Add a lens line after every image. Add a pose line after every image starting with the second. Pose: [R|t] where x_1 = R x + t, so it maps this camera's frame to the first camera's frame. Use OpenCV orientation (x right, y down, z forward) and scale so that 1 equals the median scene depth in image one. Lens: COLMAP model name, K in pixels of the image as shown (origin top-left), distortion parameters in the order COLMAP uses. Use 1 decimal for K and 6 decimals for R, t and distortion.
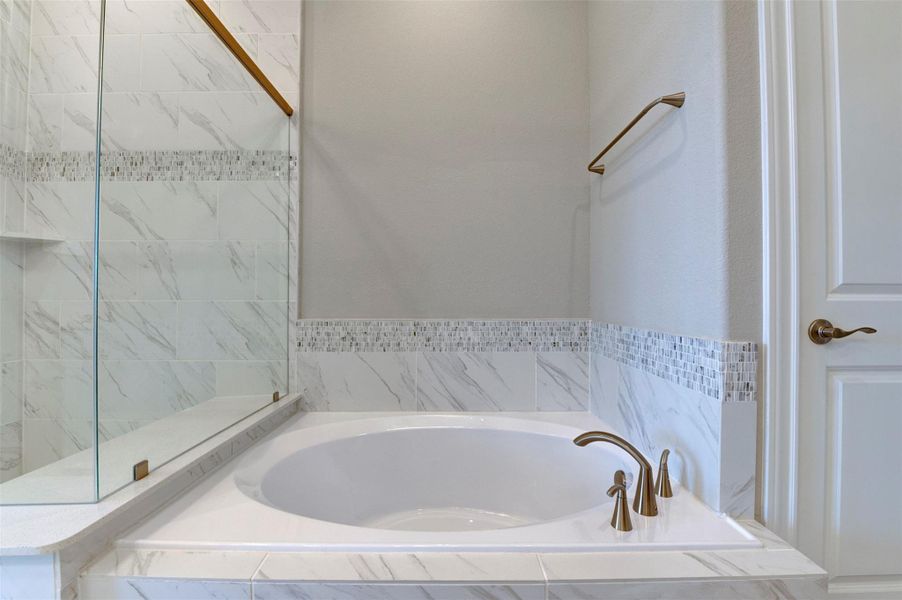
lens RADIAL K [[374.4, 0, 450.4], [0, 374.4, 302.1], [0, 0, 1]] dist [-0.012378, -0.002204]
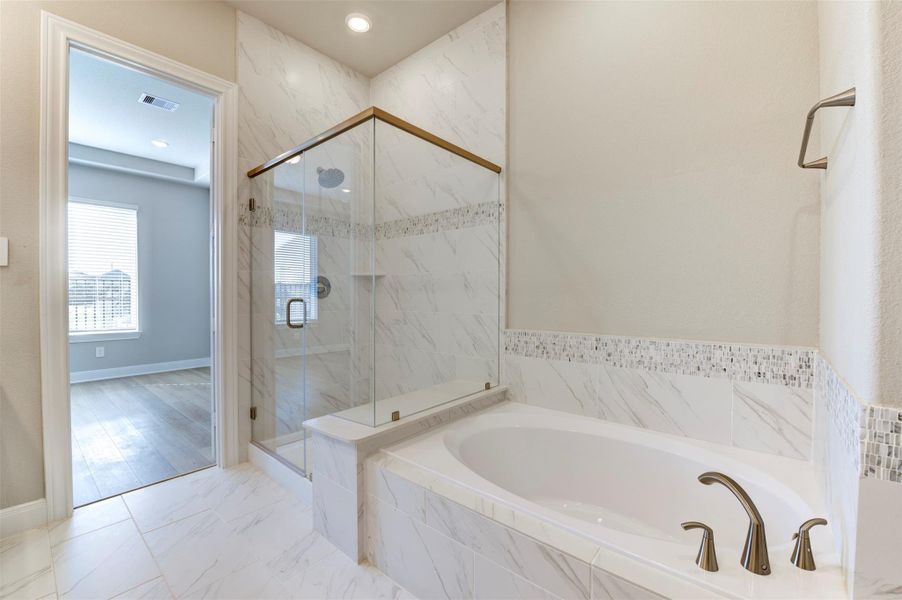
lens RADIAL K [[374.4, 0, 450.6], [0, 374.4, 301.6], [0, 0, 1]] dist [-0.012378, -0.002204]
pose [[0.760071, 0.008626, -0.649783, 0.293351], [0.002538, 0.999865, 0.016243, -0.071359], [0.649835, -0.013995, 0.759947, -0.111192]]
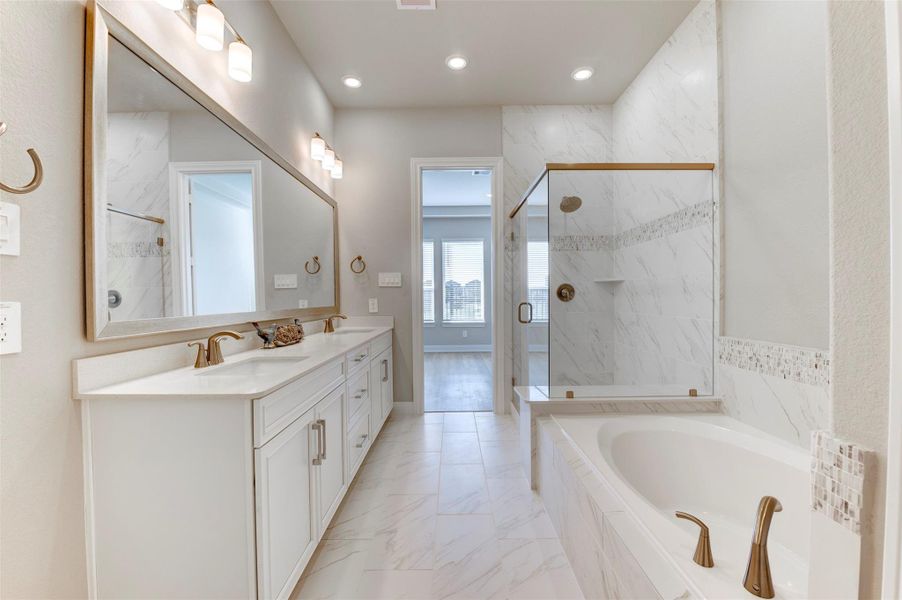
lens RADIAL K [[360.4, 0, 450.6], [0, 360.4, 302.6], [0, 0, 1]] dist [-0.014686, -0.000457]
pose [[-0.008275, 0.014097, -0.999866, 0.754875], [0.009708, 0.999855, 0.014016, -0.087032], [0.999919, -0.009591, -0.008411, 0.143133]]
